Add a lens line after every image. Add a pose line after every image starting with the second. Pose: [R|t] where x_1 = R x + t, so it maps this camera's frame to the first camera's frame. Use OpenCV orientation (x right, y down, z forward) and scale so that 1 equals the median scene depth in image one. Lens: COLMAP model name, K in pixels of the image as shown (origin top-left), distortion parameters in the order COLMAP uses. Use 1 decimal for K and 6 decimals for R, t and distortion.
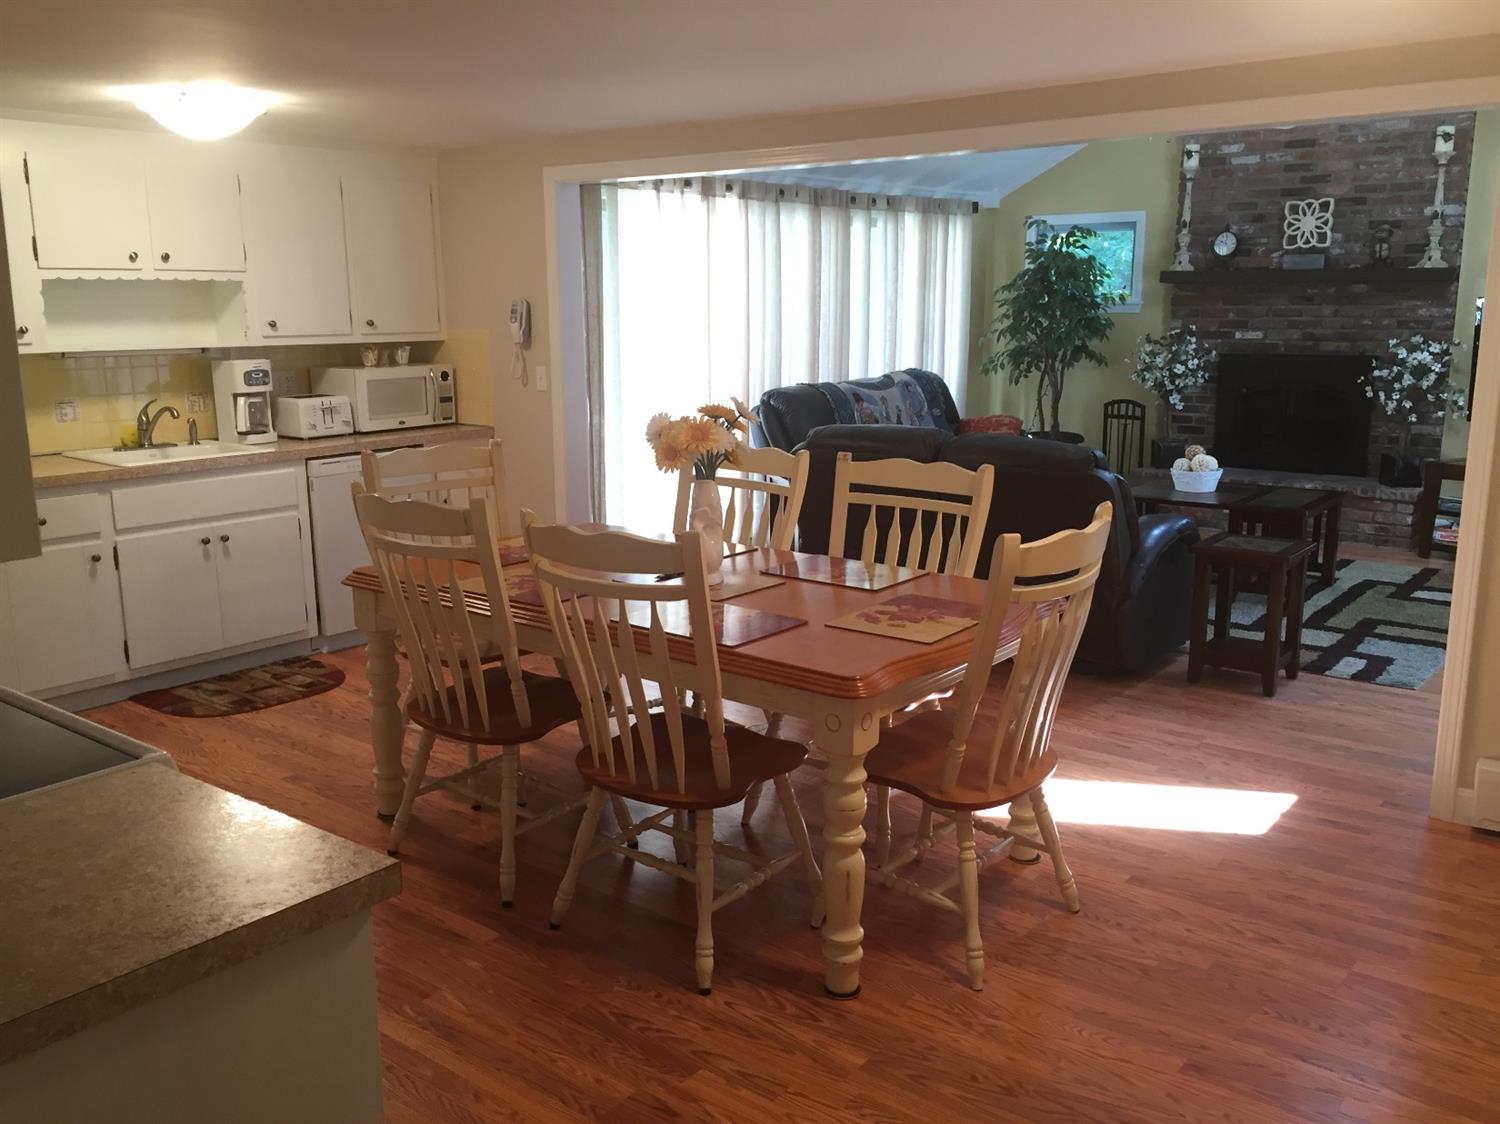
lens RADIAL K [[1285.5, 0, 752.0], [0, 1285.5, 559.8], [0, 0, 1]] dist [0.083626, -0.120700]
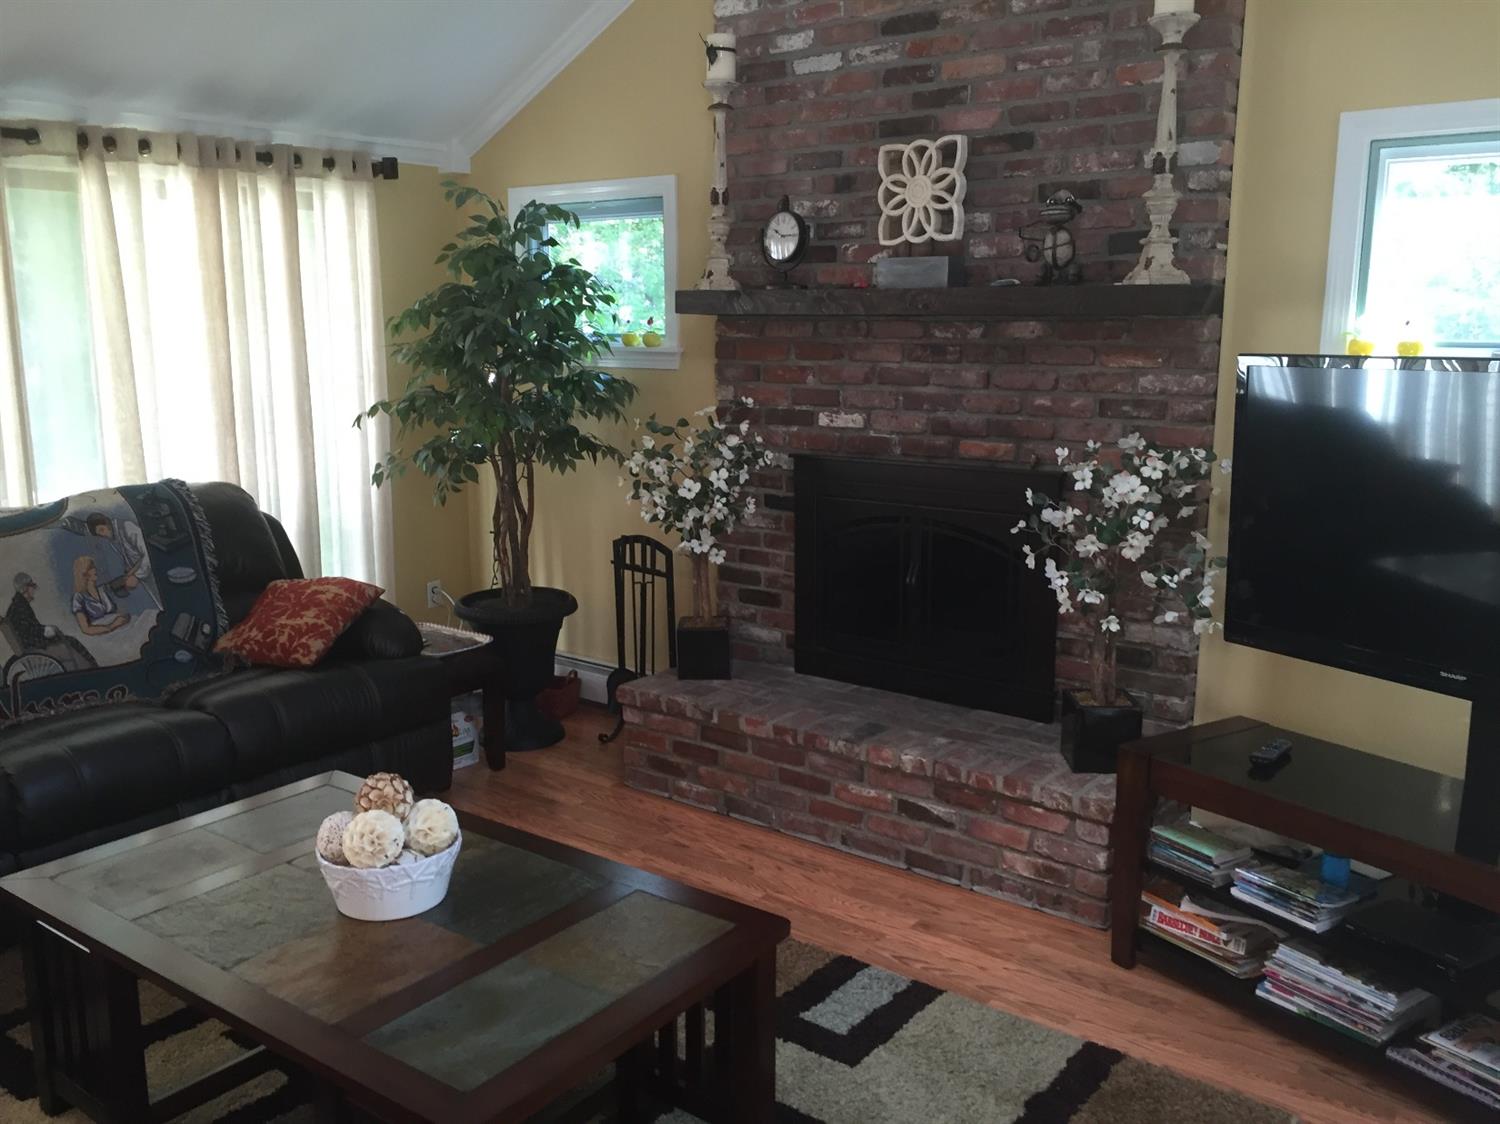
lens RADIAL K [[1286.7, 0, 741.9], [0, 1286.7, 566.4], [0, 0, 1]] dist [0.089698, -0.130412]
pose [[0.999948, 0.003146, 0.009698, 0.351507], [-0.003010, 0.999897, -0.014022, -0.113386], [-0.009741, 0.013992, 0.999855, 0.522790]]
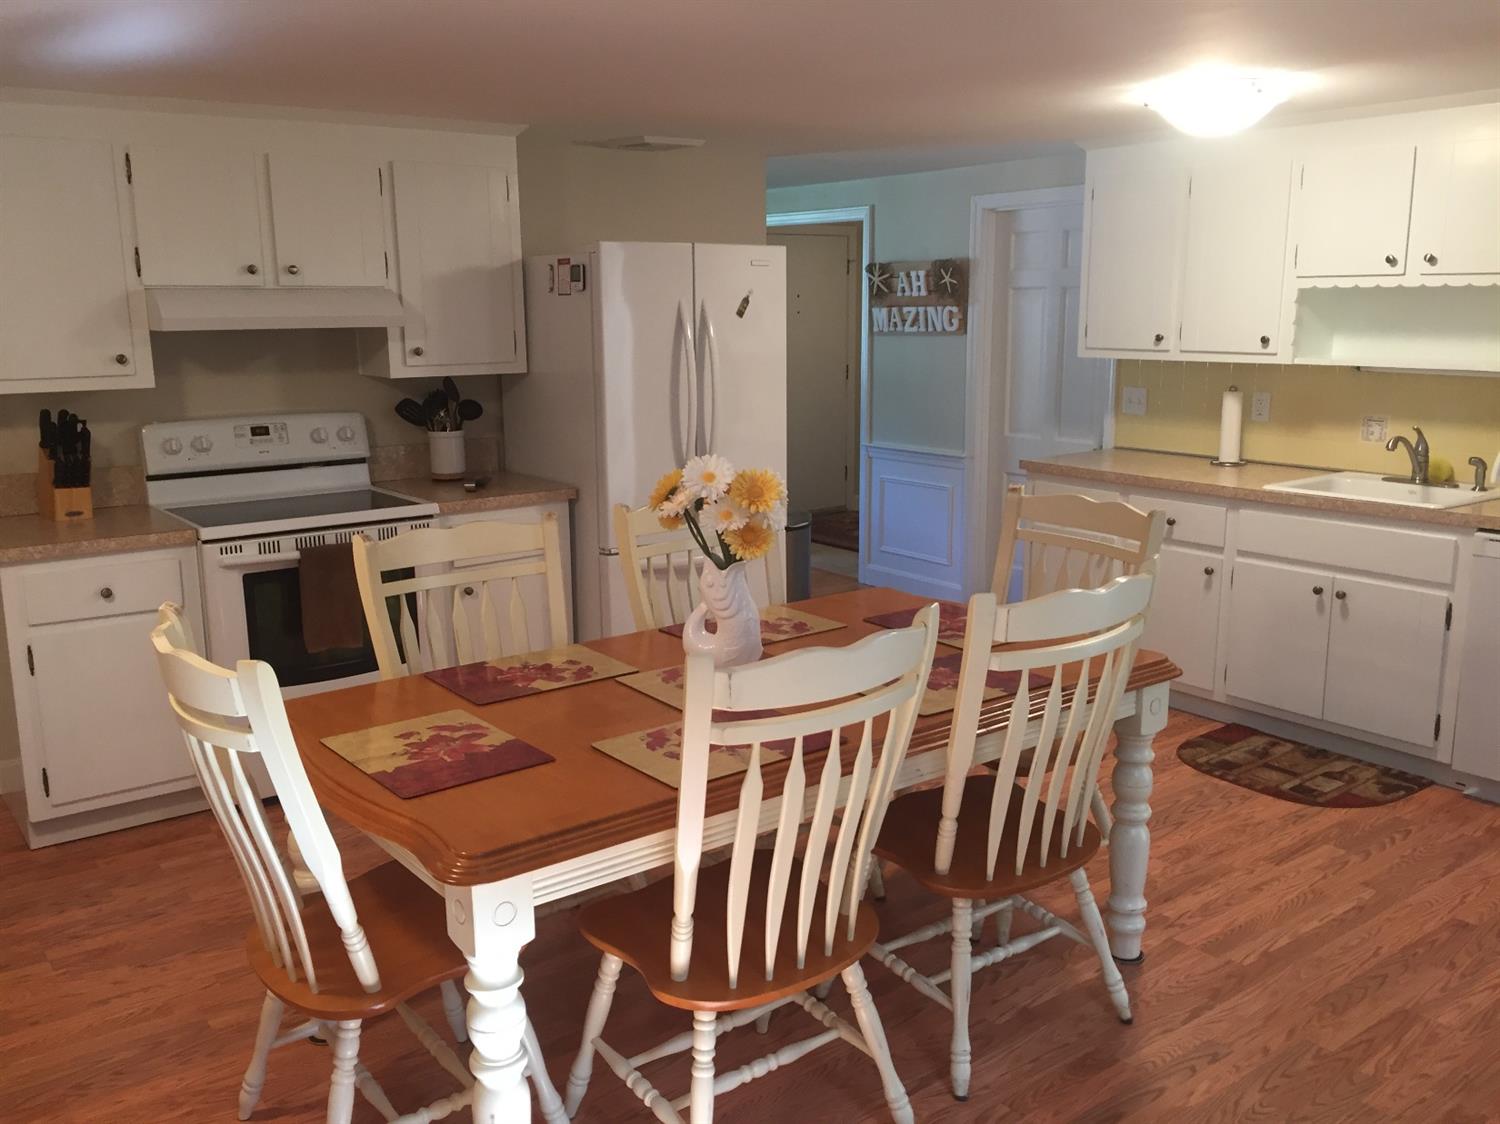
lens RADIAL K [[1285.5, 0, 752.0], [0, 1285.5, 559.8], [0, 0, 1]] dist [0.083626, -0.120700]
pose [[-0.248457, 0.197088, -0.948380, 0.834405], [-0.184641, 0.951493, 0.246107, -0.302737], [0.950882, 0.236257, -0.200014, 1.389586]]
